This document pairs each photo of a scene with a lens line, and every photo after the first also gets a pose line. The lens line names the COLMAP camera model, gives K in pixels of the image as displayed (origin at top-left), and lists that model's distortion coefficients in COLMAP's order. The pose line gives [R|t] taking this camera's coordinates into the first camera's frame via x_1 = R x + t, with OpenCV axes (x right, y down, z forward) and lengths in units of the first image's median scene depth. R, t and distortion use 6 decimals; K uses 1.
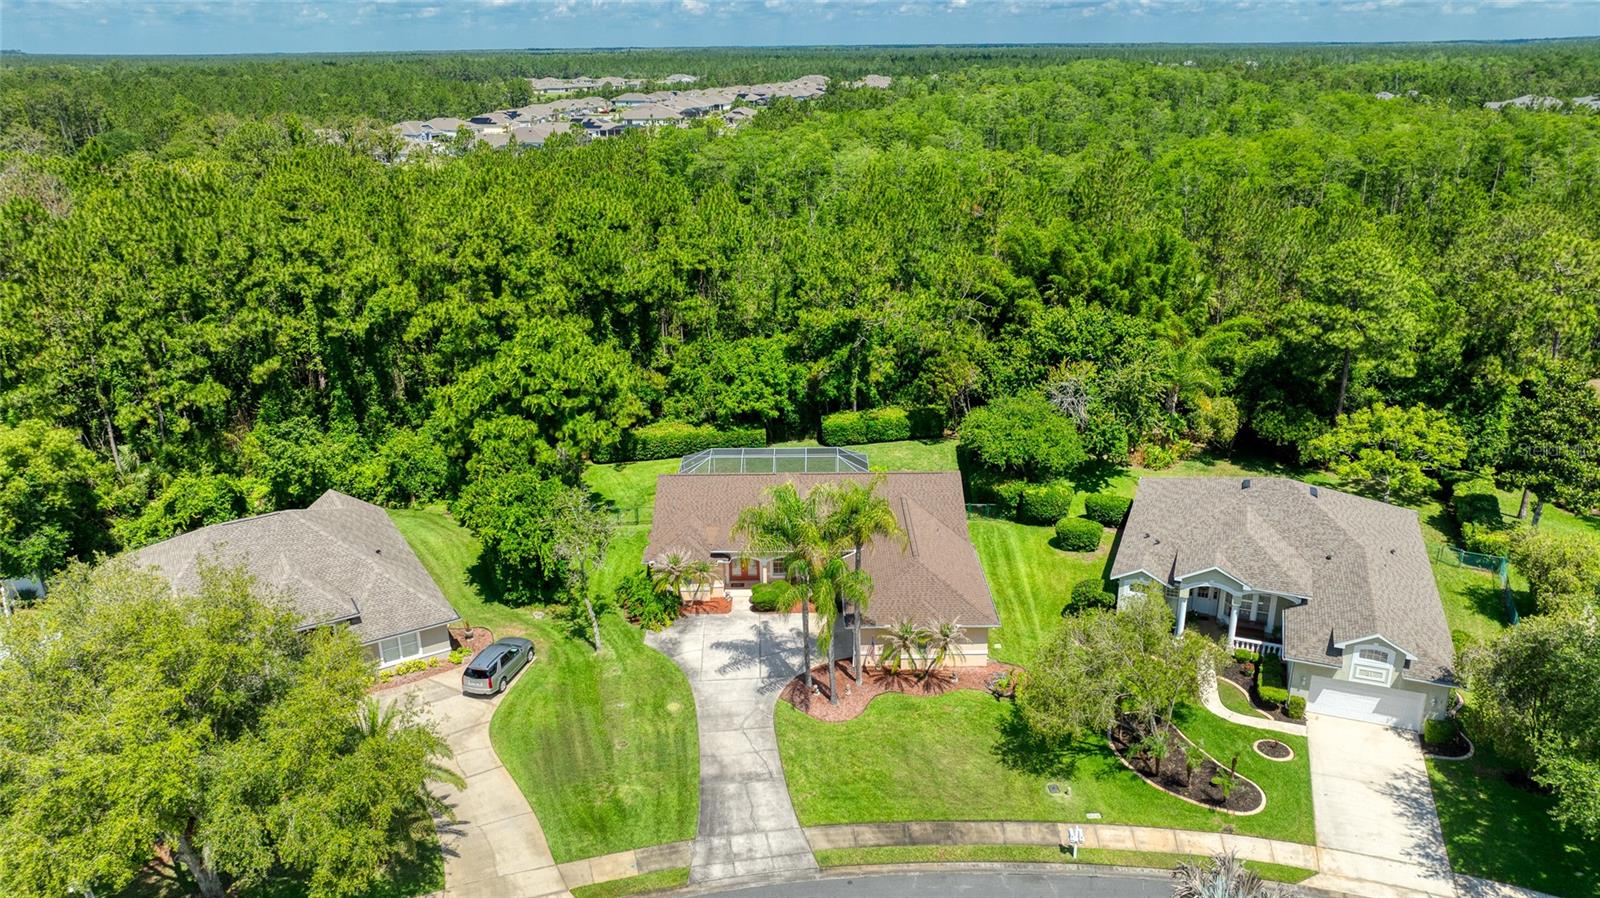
lens RADIAL K [[1118.3, 0, 798.3], [0, 1118.3, 447.1], [0, 0, 1]] dist [-0.028100, 0.015870]
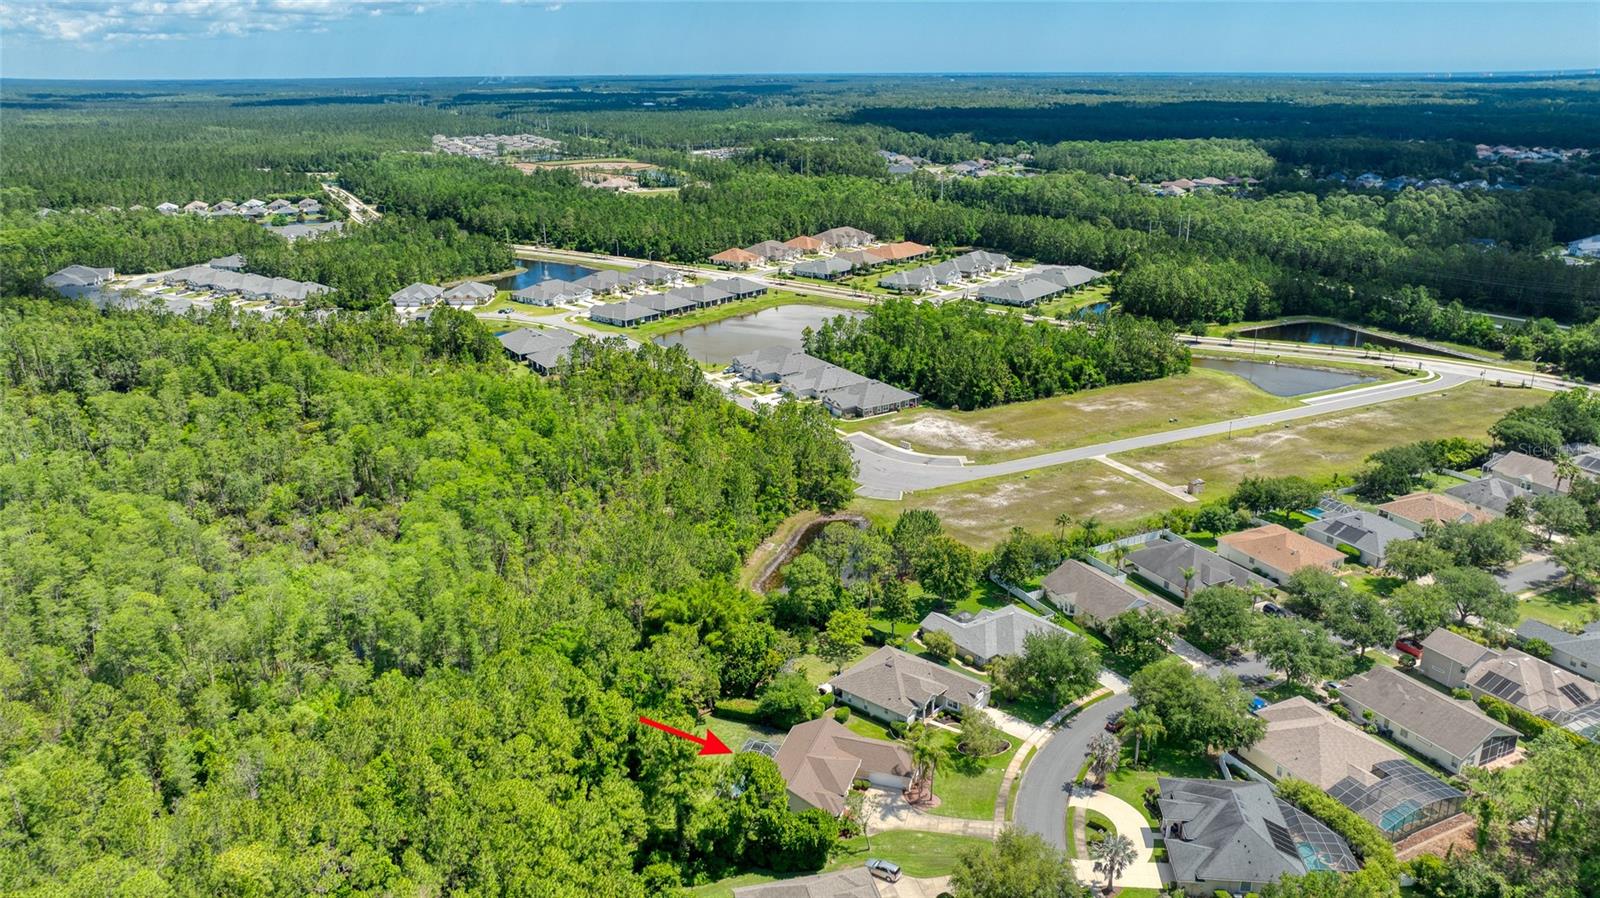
lens RADIAL K [[1118.3, 0, 794.1], [0, 1118.3, 448.5], [0, 0, 1]] dist [-0.028100, 0.015870]
pose [[0.321895, -0.297386, 0.898858, -2.126681], [0.321283, 0.927365, 0.191761, -1.133369], [-0.890596, 0.227061, 0.394059, -0.020727]]
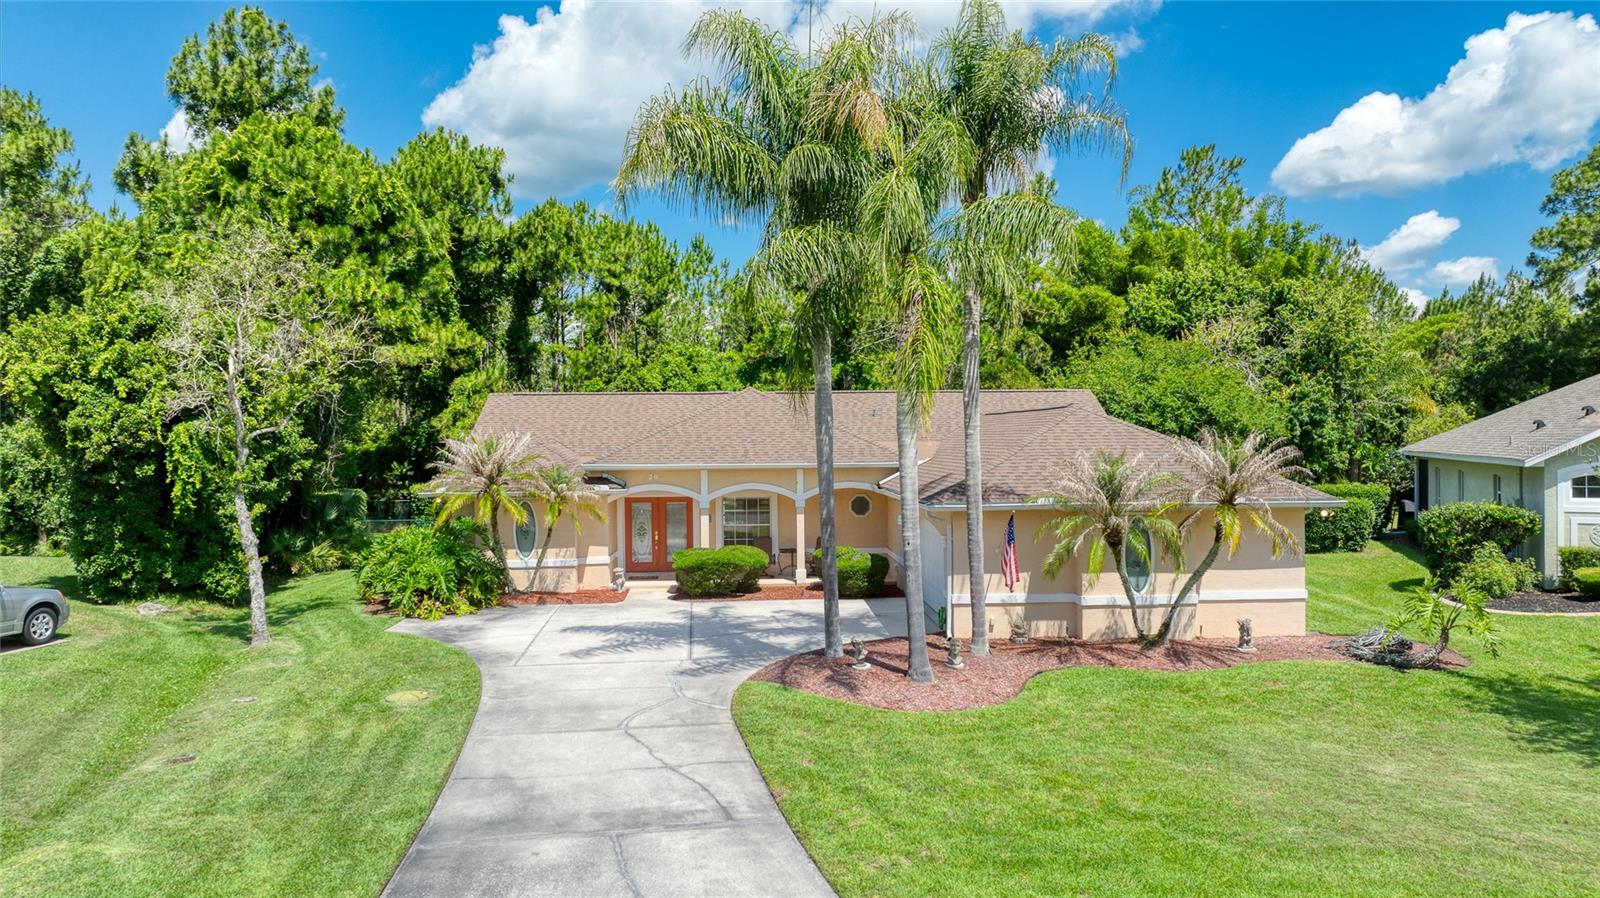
lens RADIAL K [[1118.3, 0, 800.4], [0, 1118.3, 445.4], [0, 0, 1]] dist [-0.028100, 0.015870]
pose [[0.998451, -0.000092, 0.055639, -0.017719], [0.018711, 0.942311, -0.334216, 0.241182], [-0.052398, 0.334739, 0.940853, 0.601306]]
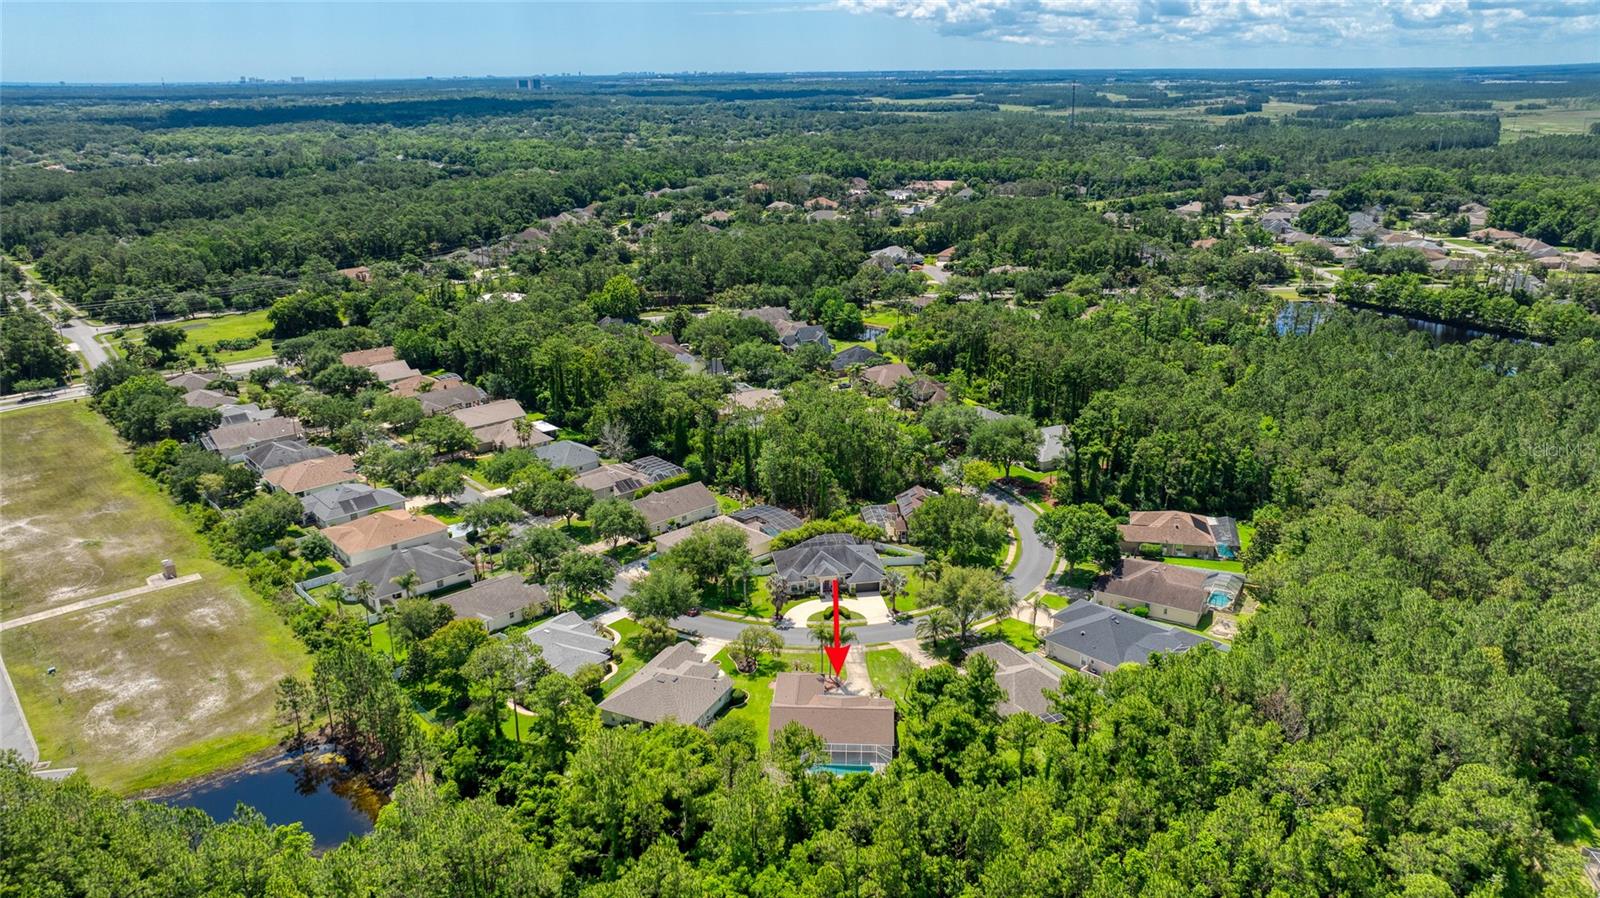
lens RADIAL K [[1118.3, 0, 800.7], [0, 1118.3, 450.1], [0, 0, 1]] dist [-0.028100, 0.015870]
pose [[-0.998128, -0.000017, 0.061155, -0.078704], [0.037942, 0.784097, 0.619478, -2.191190], [-0.047962, 0.620639, -0.782628, 2.903796]]
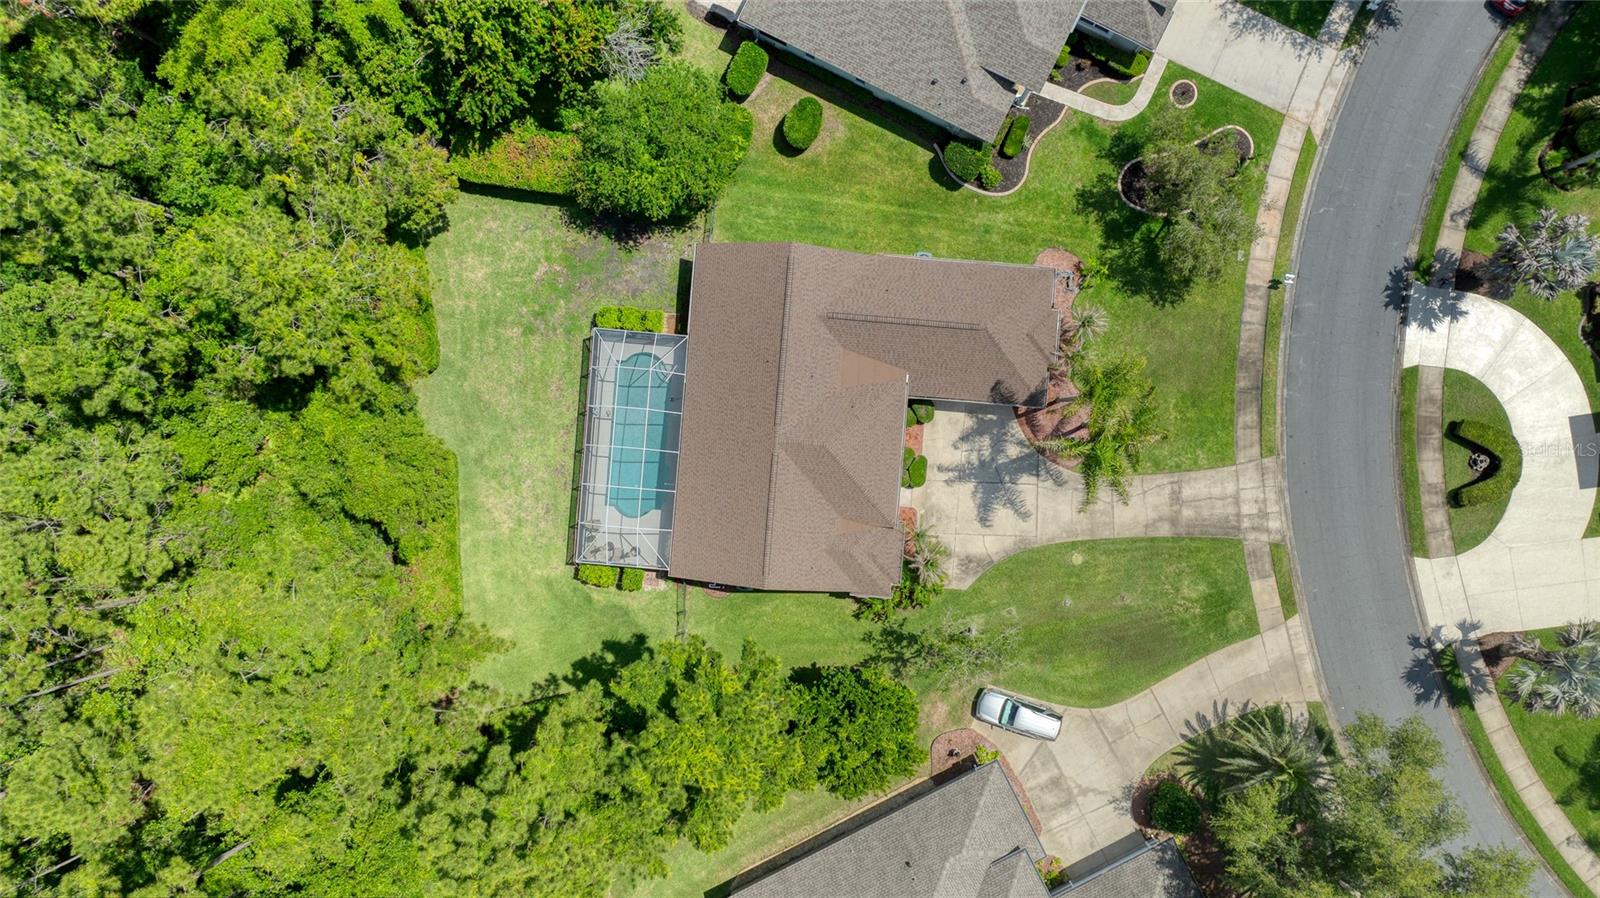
lens RADIAL K [[1118.3, 0, 798.4], [0, 1118.3, 450.6], [0, 0, 1]] dist [-0.028100, 0.015870]
pose [[0.080153, -0.996448, 0.025842, -0.045865], [0.330973, 0.051060, 0.942258, -0.879653], [-0.940230, -0.066971, 0.333890, 0.788987]]
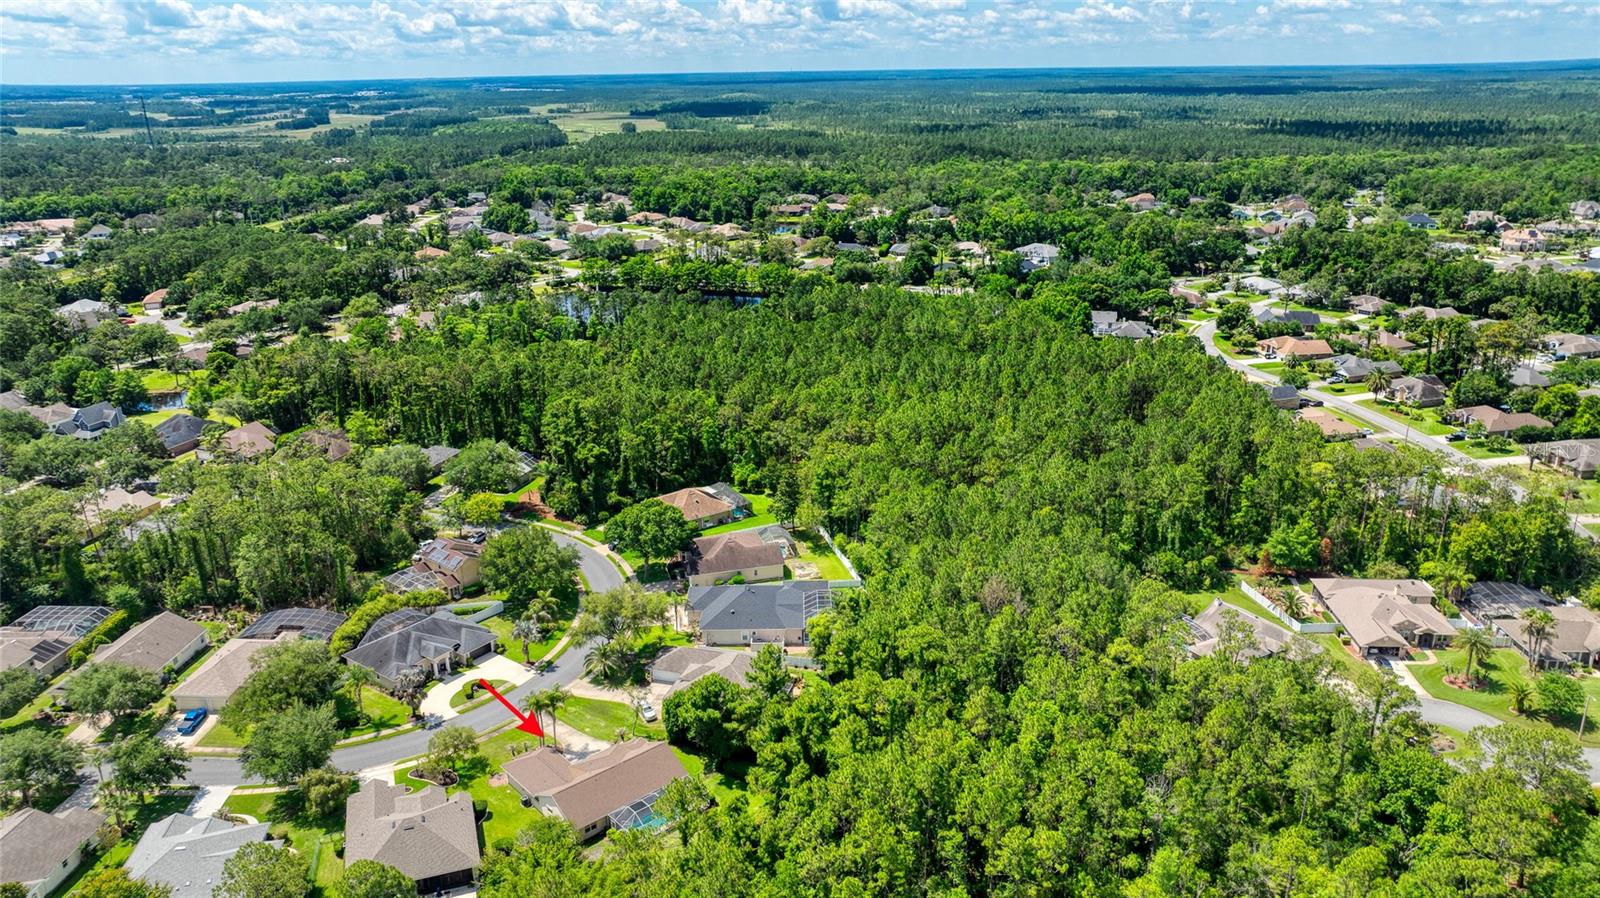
lens RADIAL K [[1118.3, 0, 811.2], [0, 1118.3, 442.3], [0, 0, 1]] dist [-0.028100, 0.015870]
pose [[-0.740214, 0.232038, -0.631064, 1.103362], [-0.204329, 0.816546, 0.539909, -2.042499], [0.640572, 0.528593, -0.557007, 2.446563]]
